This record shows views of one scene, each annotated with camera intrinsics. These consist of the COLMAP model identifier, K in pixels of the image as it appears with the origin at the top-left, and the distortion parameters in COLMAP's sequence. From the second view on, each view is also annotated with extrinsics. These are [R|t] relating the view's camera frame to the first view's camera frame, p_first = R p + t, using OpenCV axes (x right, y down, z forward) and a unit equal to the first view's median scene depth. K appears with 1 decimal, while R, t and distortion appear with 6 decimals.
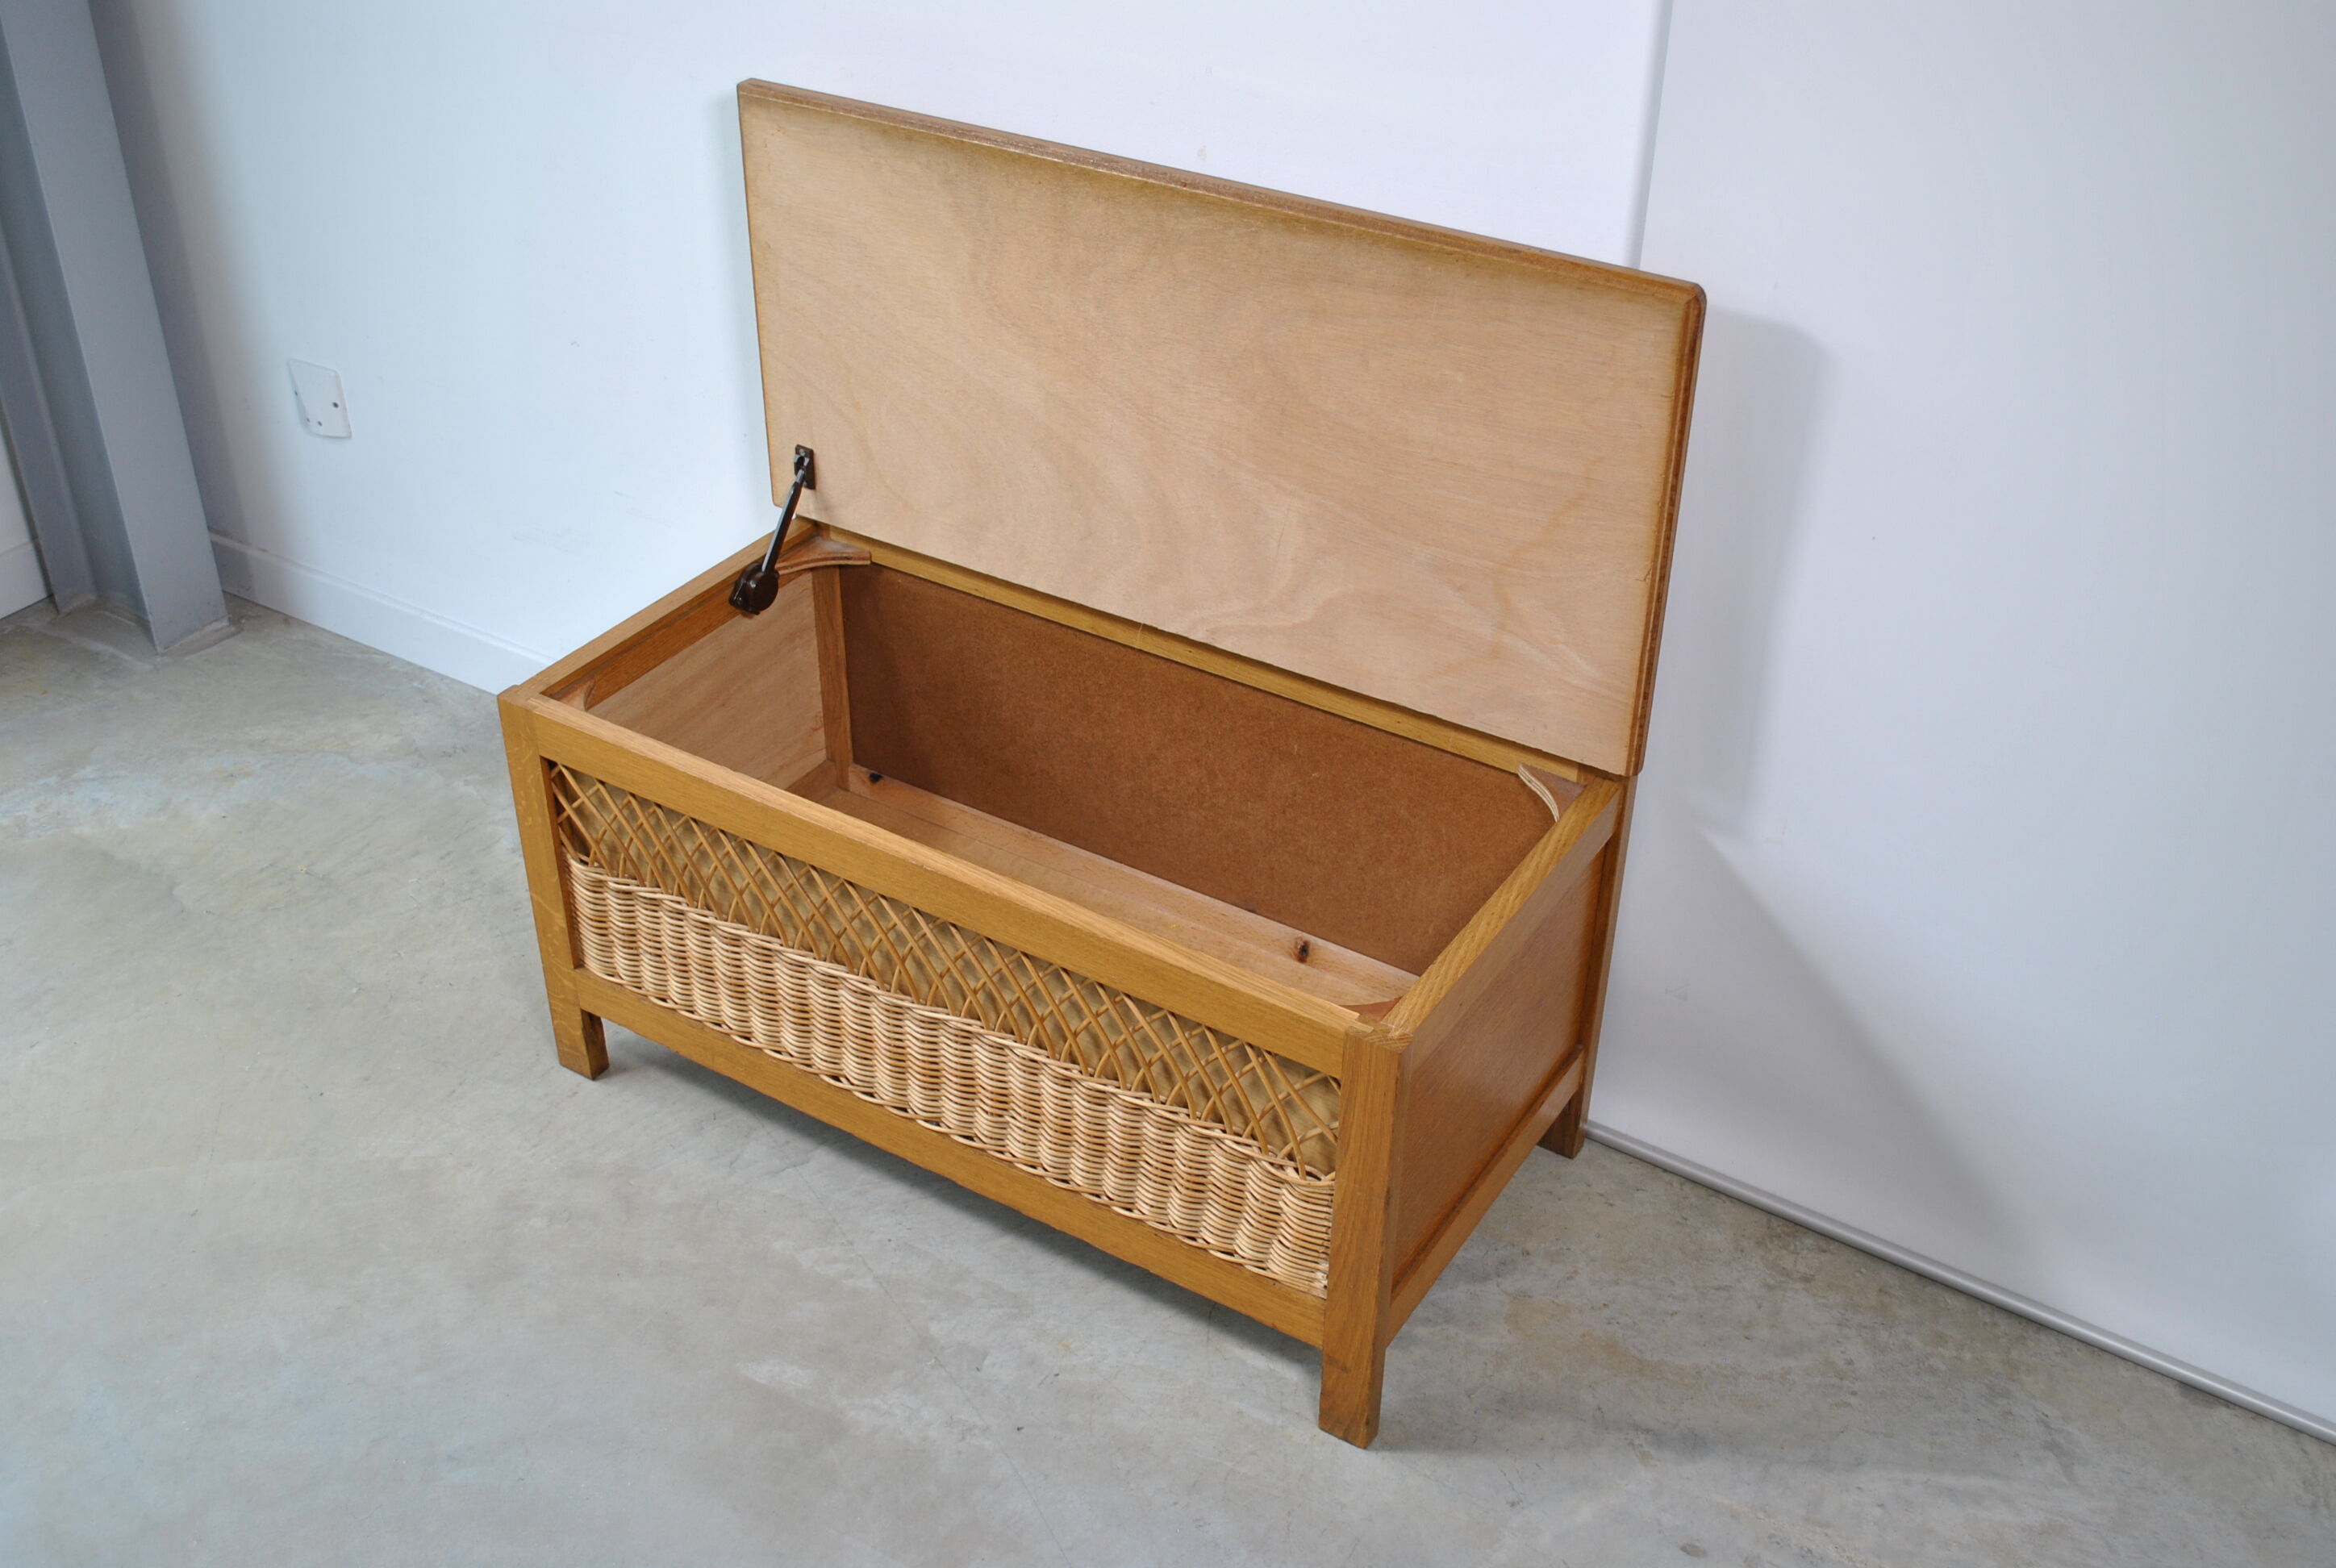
lens RADIAL K [[2398.7, 0, 1175.6], [0, 2398.7, 788.4], [0, 0, 1]] dist [-0.057628, 0.003225]
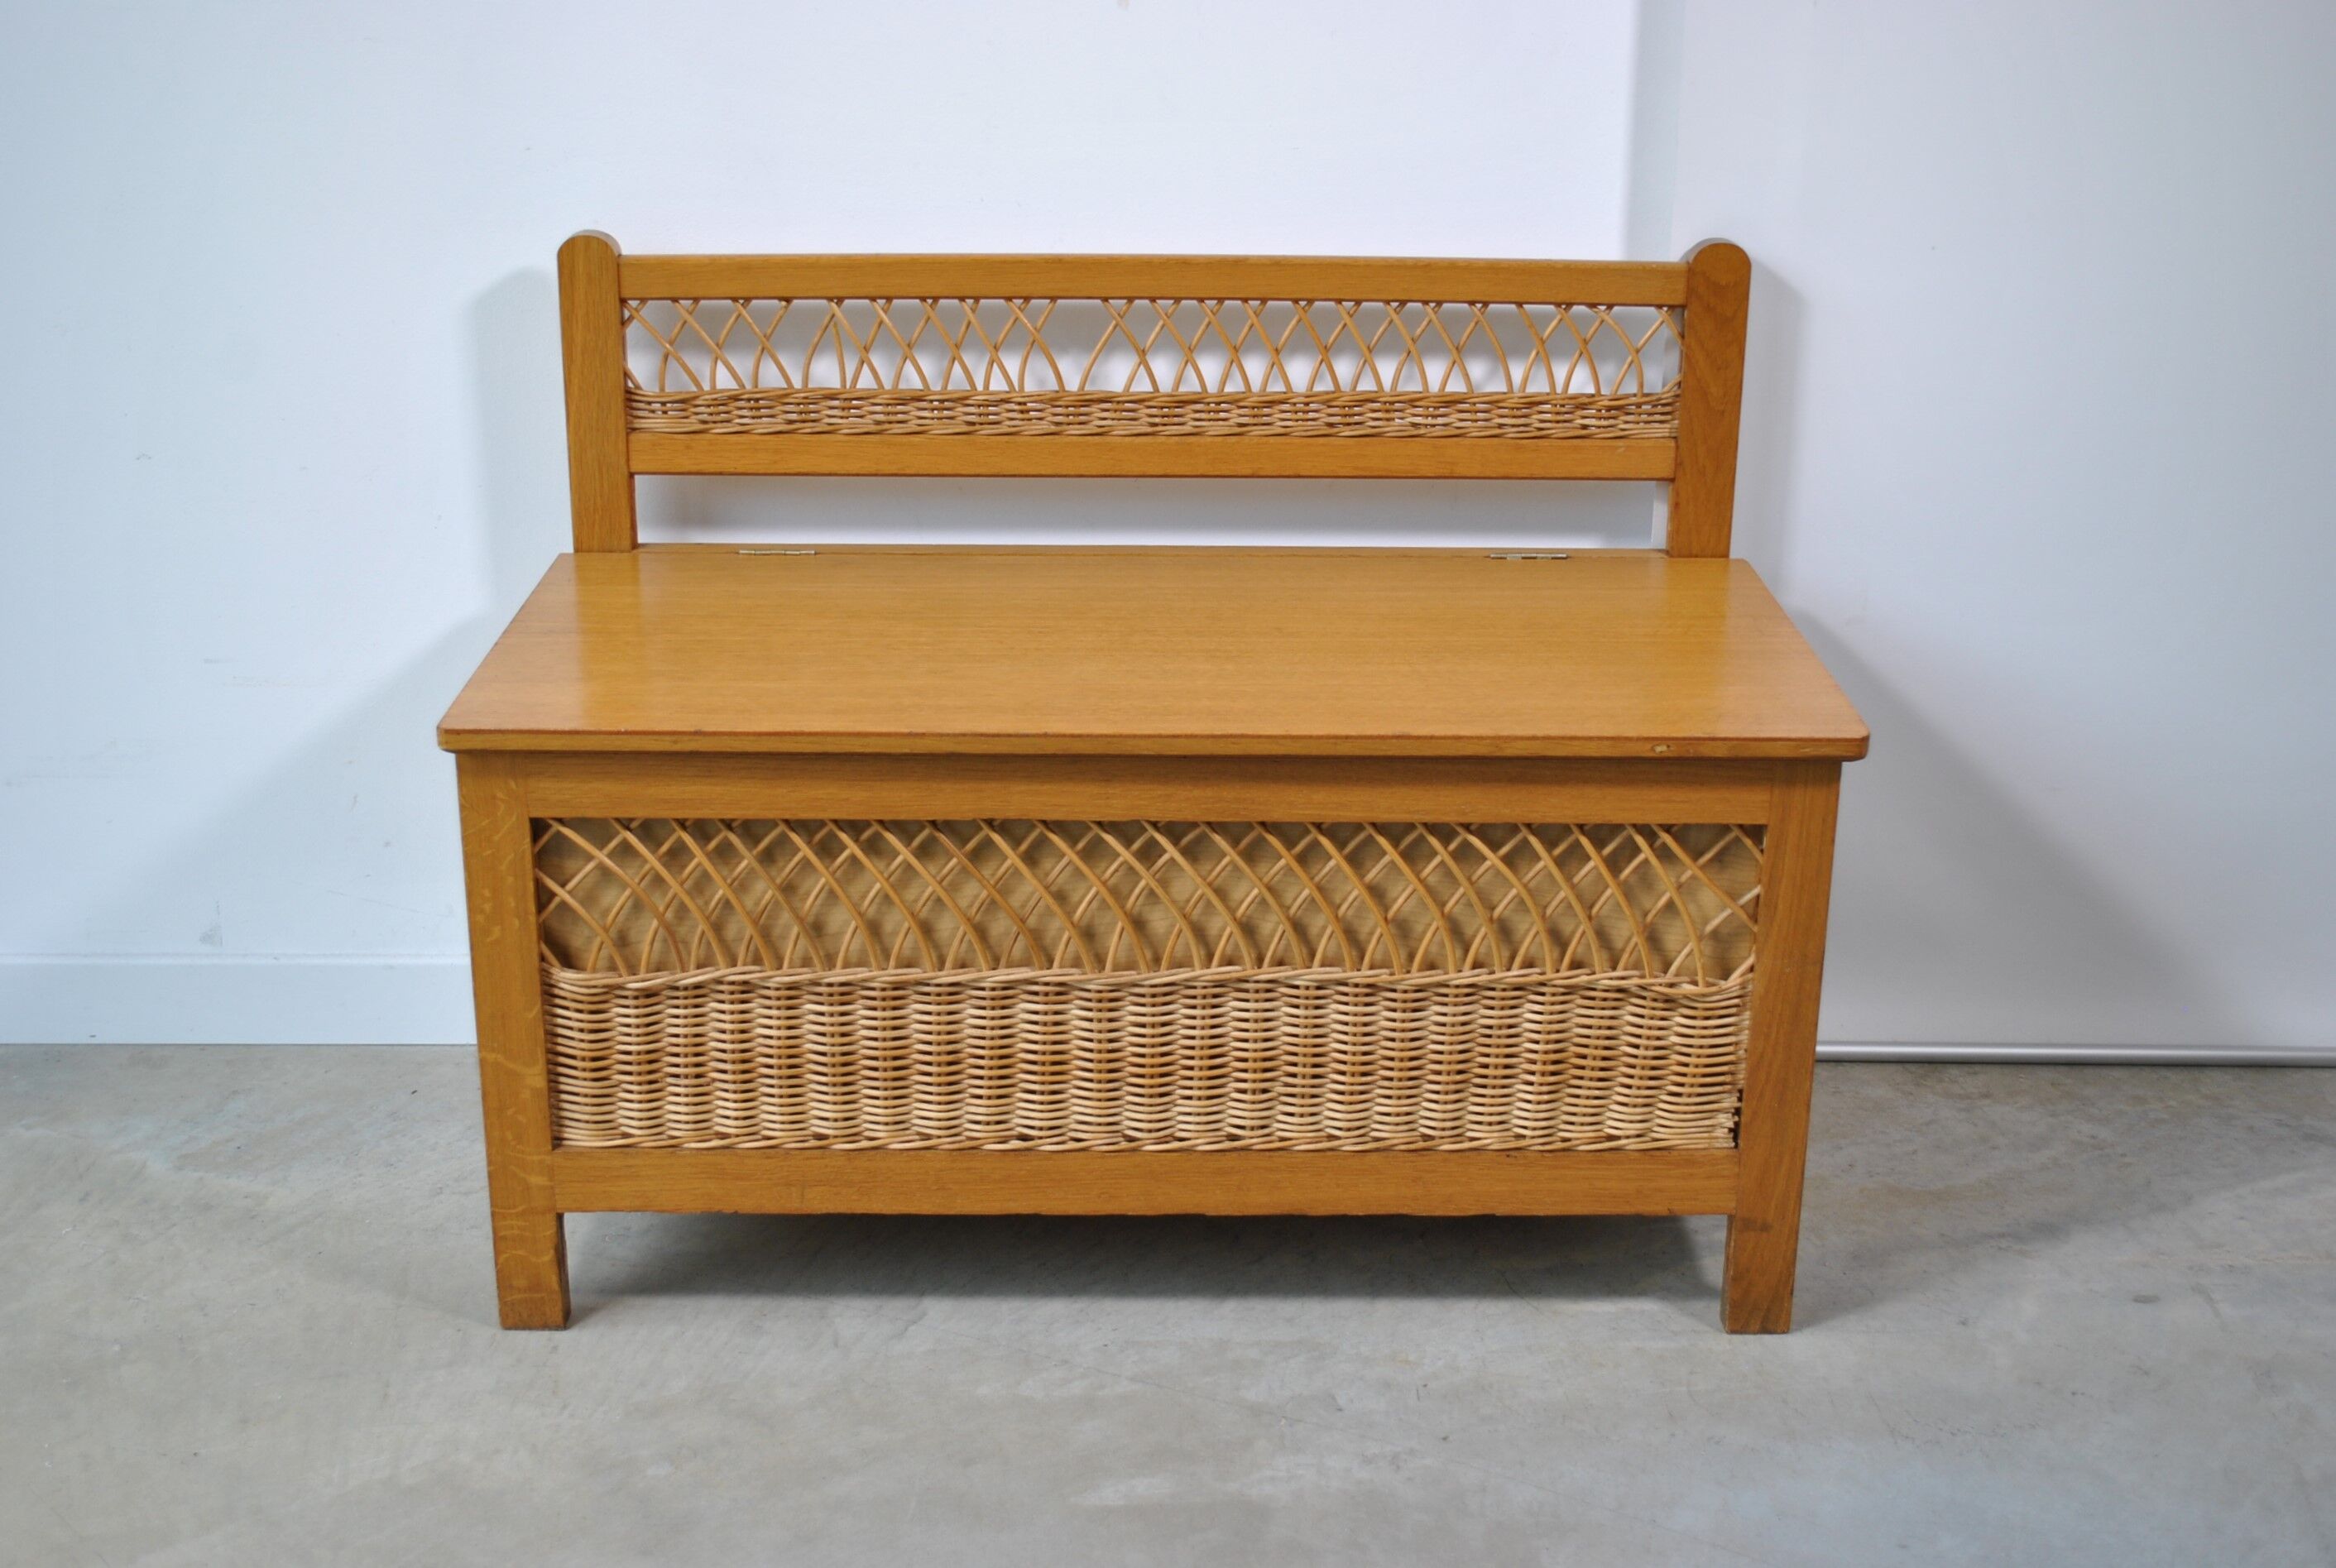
lens RADIAL K [[2893.9, 0, 1184.9], [0, 2893.9, 781.1], [0, 0, 1]] dist [-0.027476, -0.019694]
pose [[0.844455, -0.184055, 0.503010, -0.559255], [0.300131, 0.940425, -0.159754, 0.183999], [-0.443640, 0.285874, 0.849388, 0.158959]]
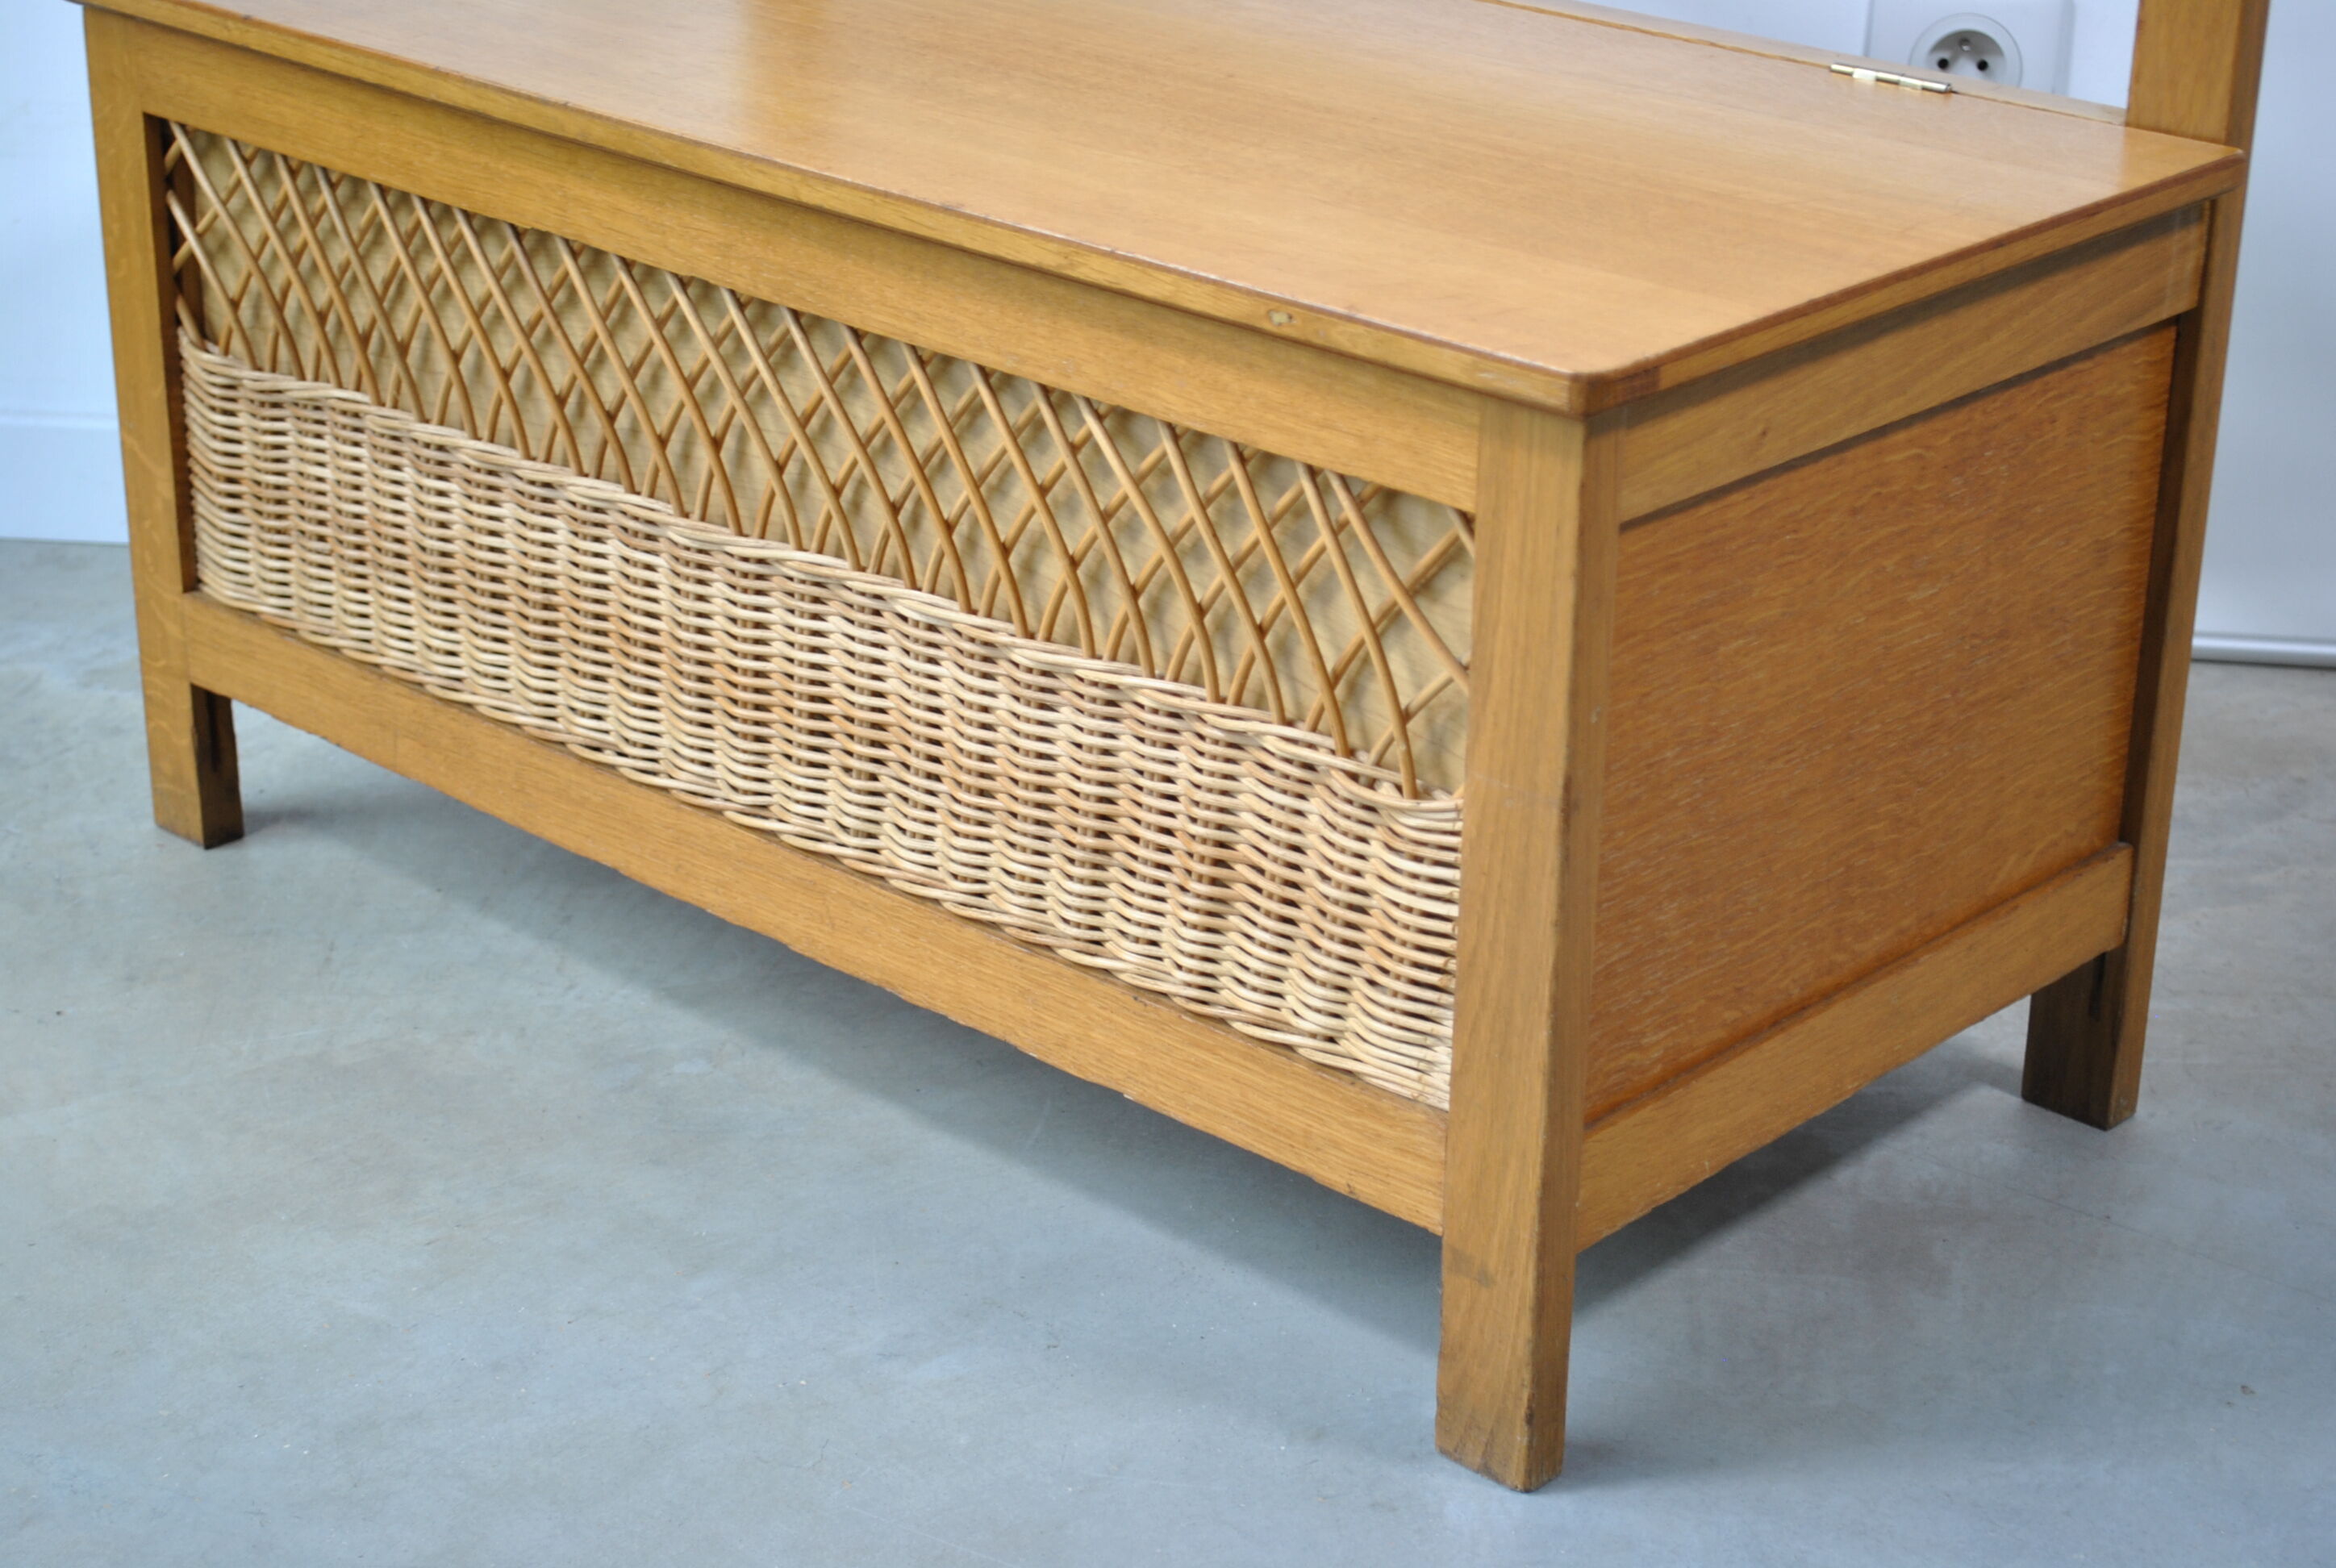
lens RADIAL K [[4142.0, 0, 1168.0], [0, 4142.0, 784.0], [0, 0, 1]] dist [0.015416, 0.081638]
pose [[0.980581, 0.077857, -0.179998, 0.139169], [-0.111593, 0.976257, -0.185658, 0.287230], [0.161269, 0.202139, 0.965988, 0.182796]]
